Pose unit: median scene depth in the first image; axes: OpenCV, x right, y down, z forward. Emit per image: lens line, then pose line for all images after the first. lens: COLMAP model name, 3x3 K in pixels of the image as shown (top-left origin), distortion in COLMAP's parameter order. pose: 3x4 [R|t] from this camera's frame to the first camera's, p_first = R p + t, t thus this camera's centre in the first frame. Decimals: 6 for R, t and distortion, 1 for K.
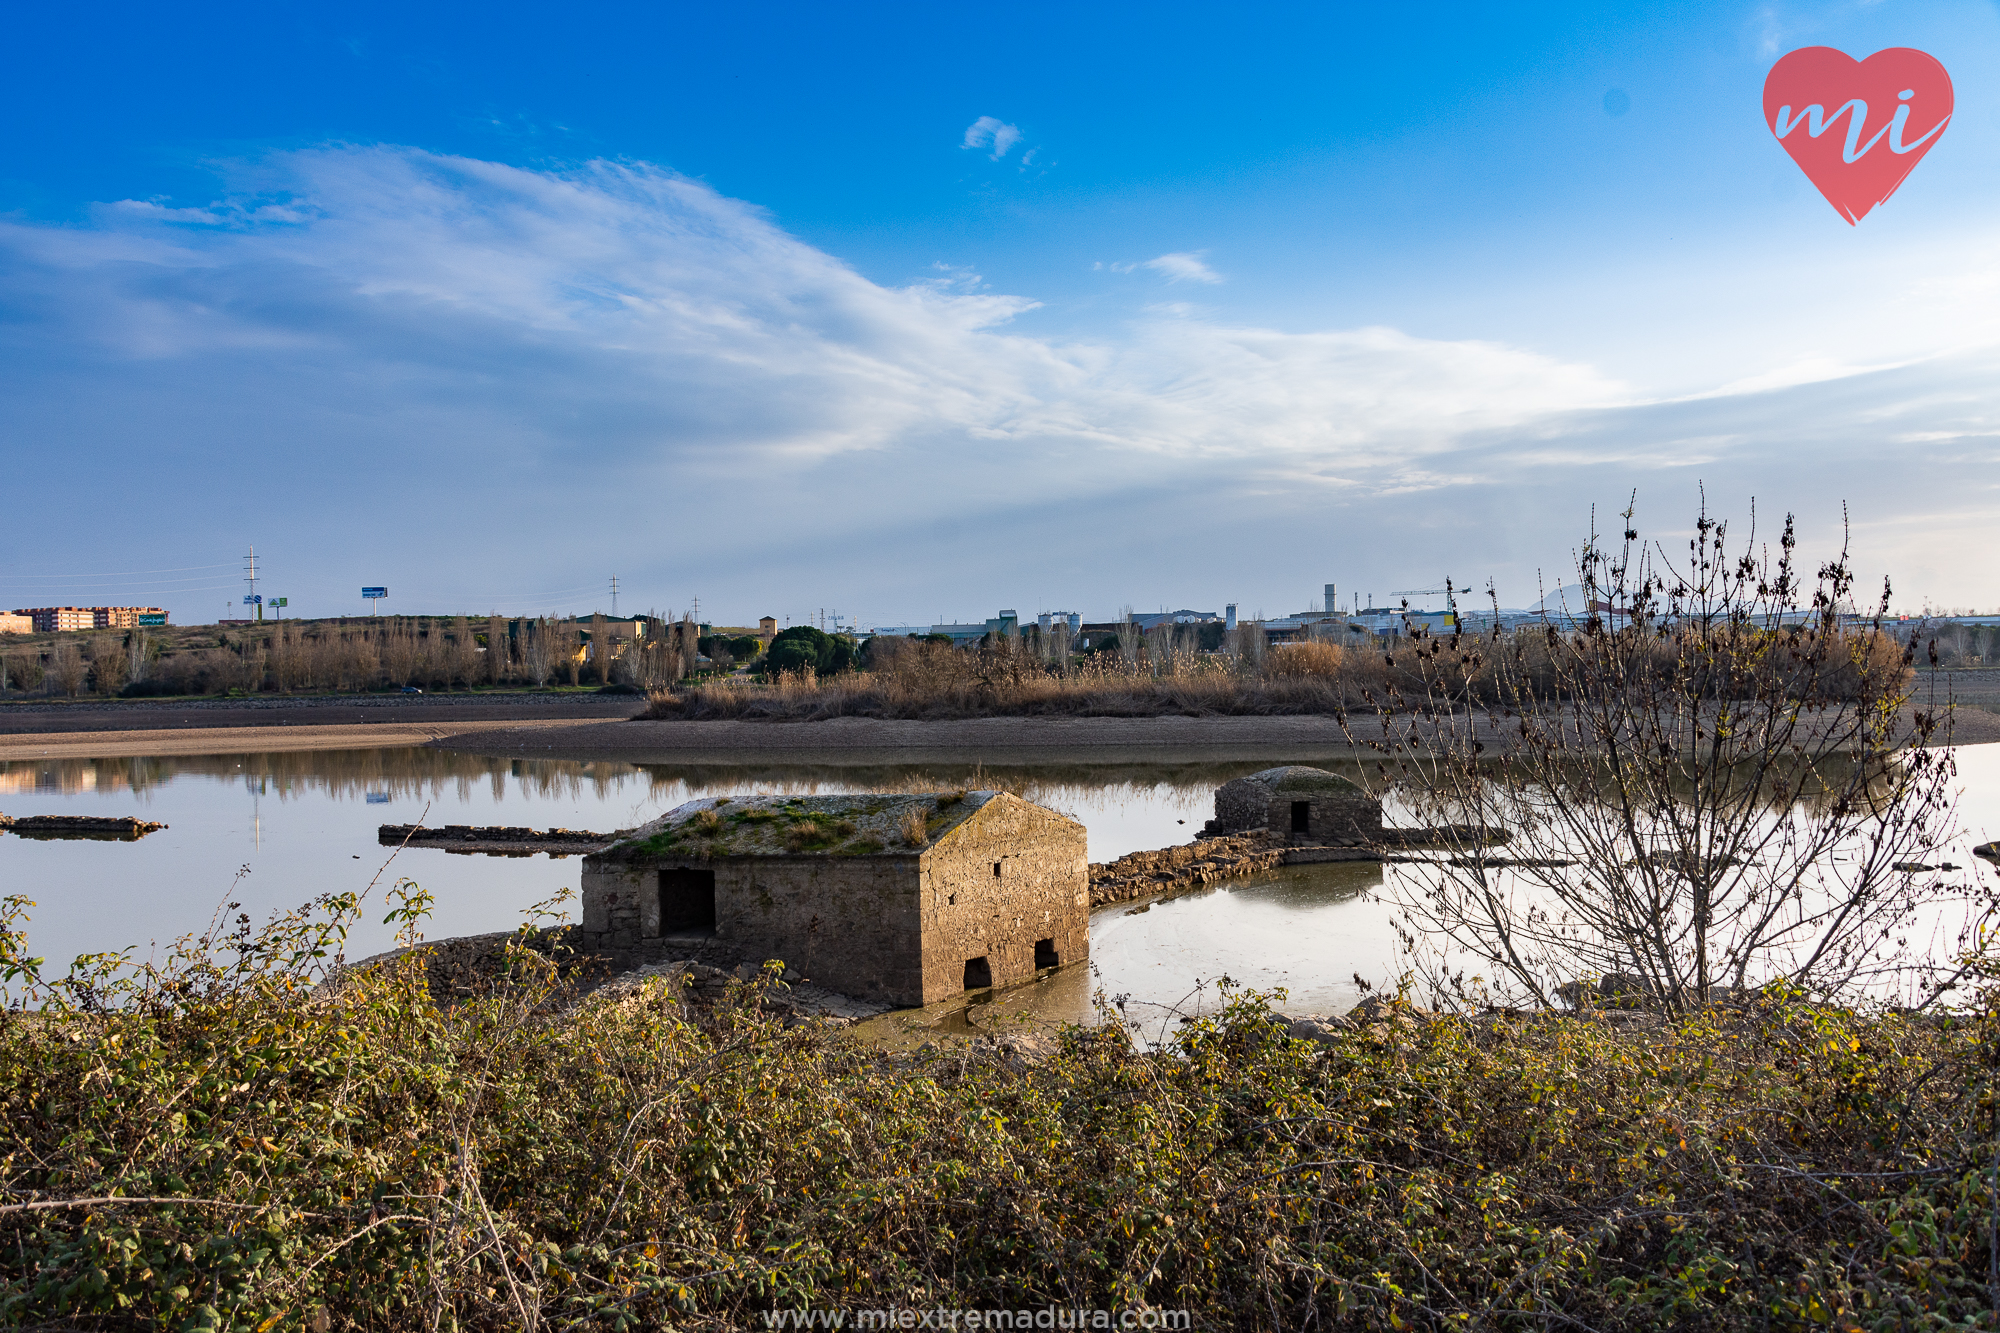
lens RADIAL K [[1560.6, 0, 1000.0], [0, 1560.6, 666.5], [0, 0, 1]] dist [0.008722, -0.008334]
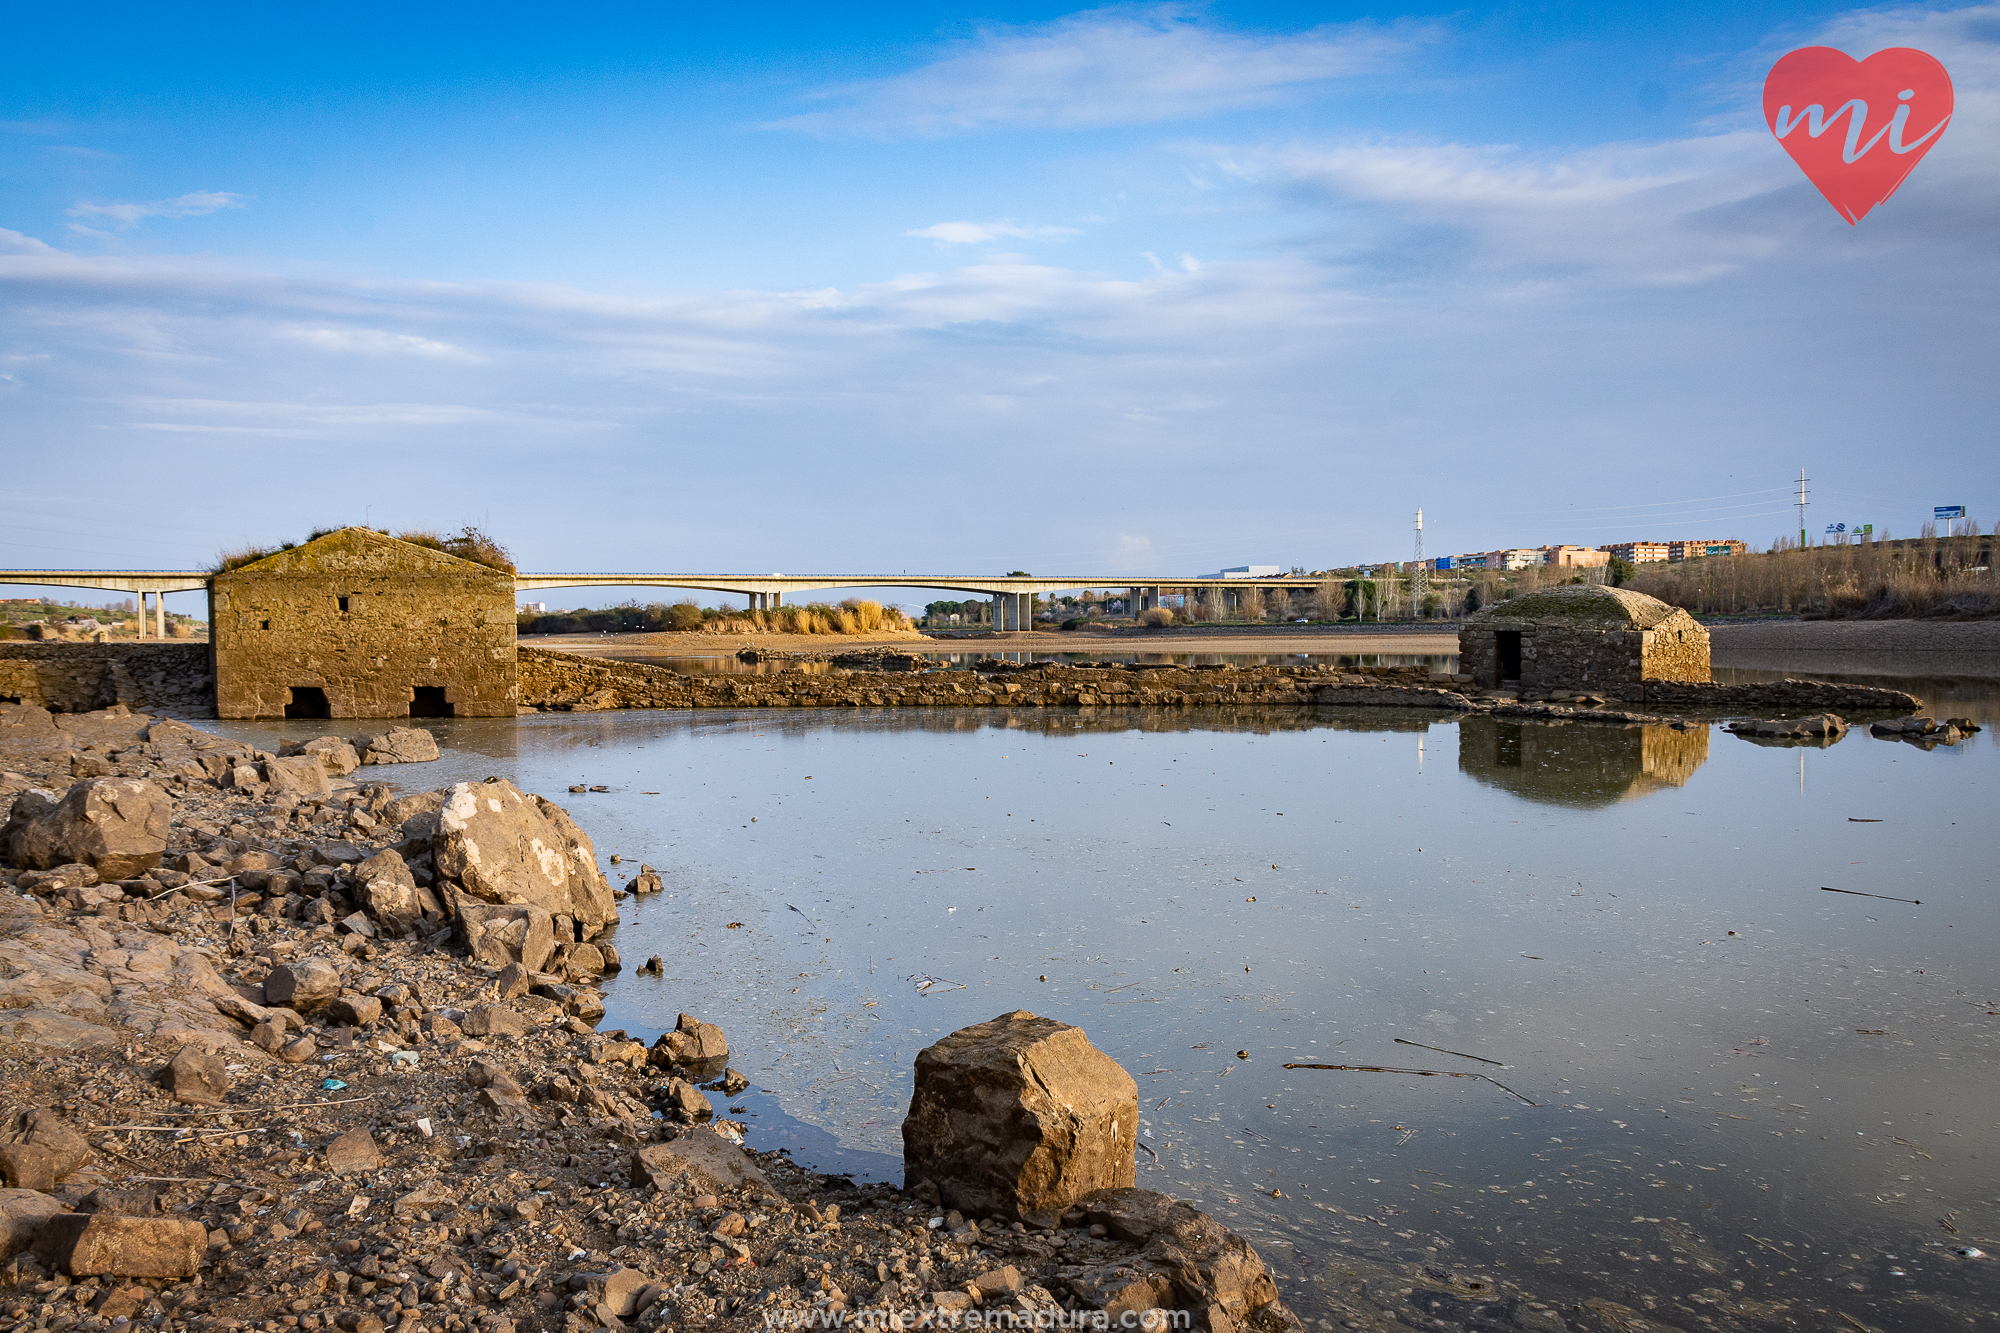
lens RADIAL K [[1598.4, 0, 971.2], [0, 1598.4, 669.7], [0, 0, 1]] dist [0.017649, -0.011018]
pose [[0.555030, 0.032200, -0.831207, 1.381328], [0.000145, 0.999247, 0.038807, 0.170228], [0.831830, -0.021659, 0.554607, 0.986293]]
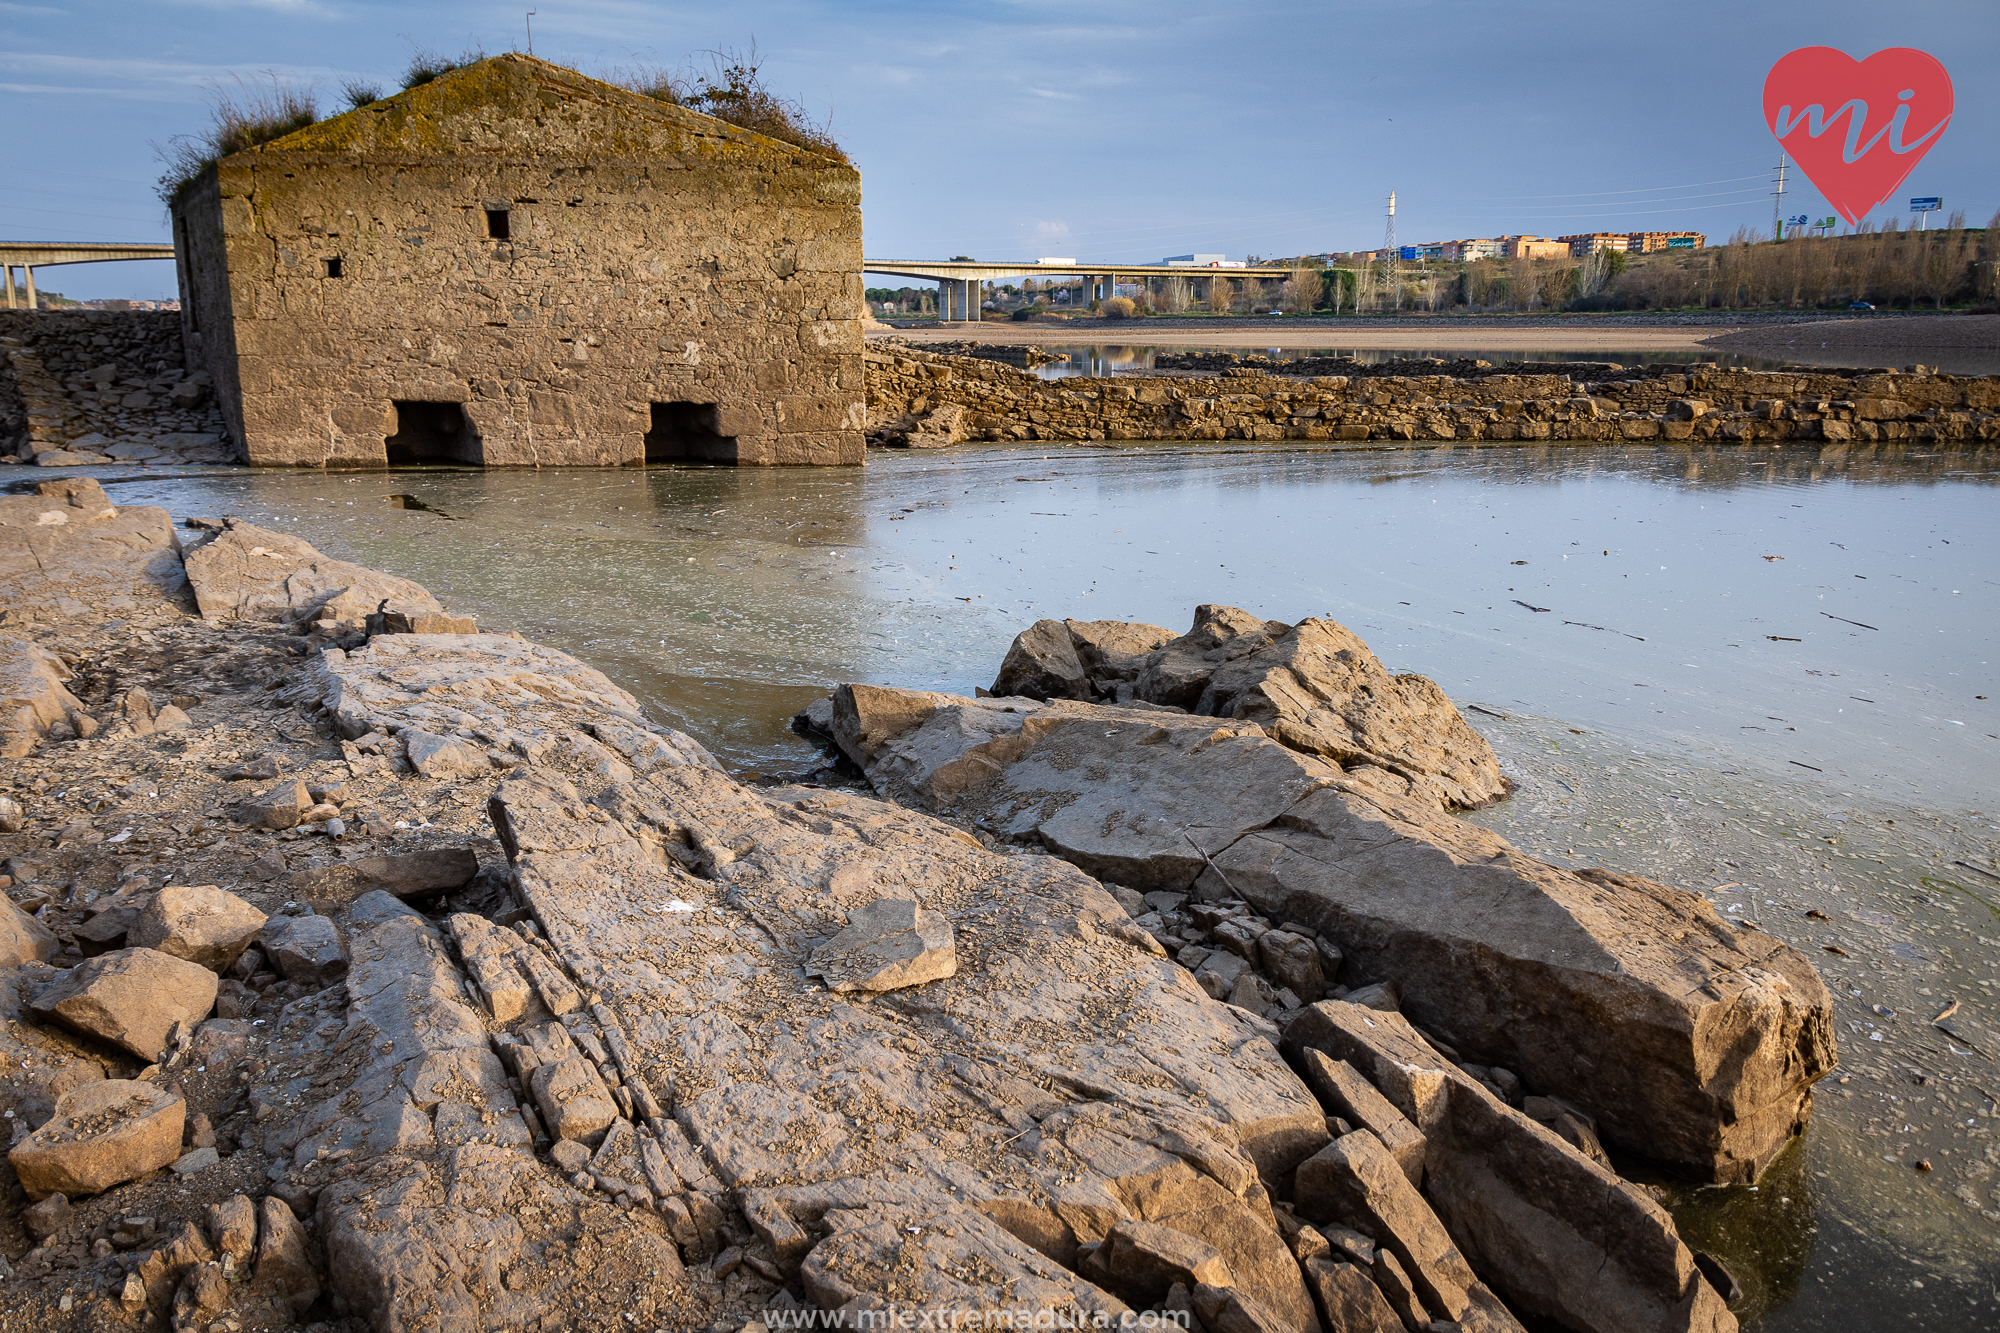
lens RADIAL K [[1598.4, 0, 971.2], [0, 1598.4, 669.7], [0, 0, 1]] dist [0.017649, -0.011018]
pose [[0.595768, 0.188452, -0.780735, 0.630839], [-0.011047, 0.973913, 0.226651, 0.192834], [0.803081, -0.126407, 0.582308, 1.050069]]
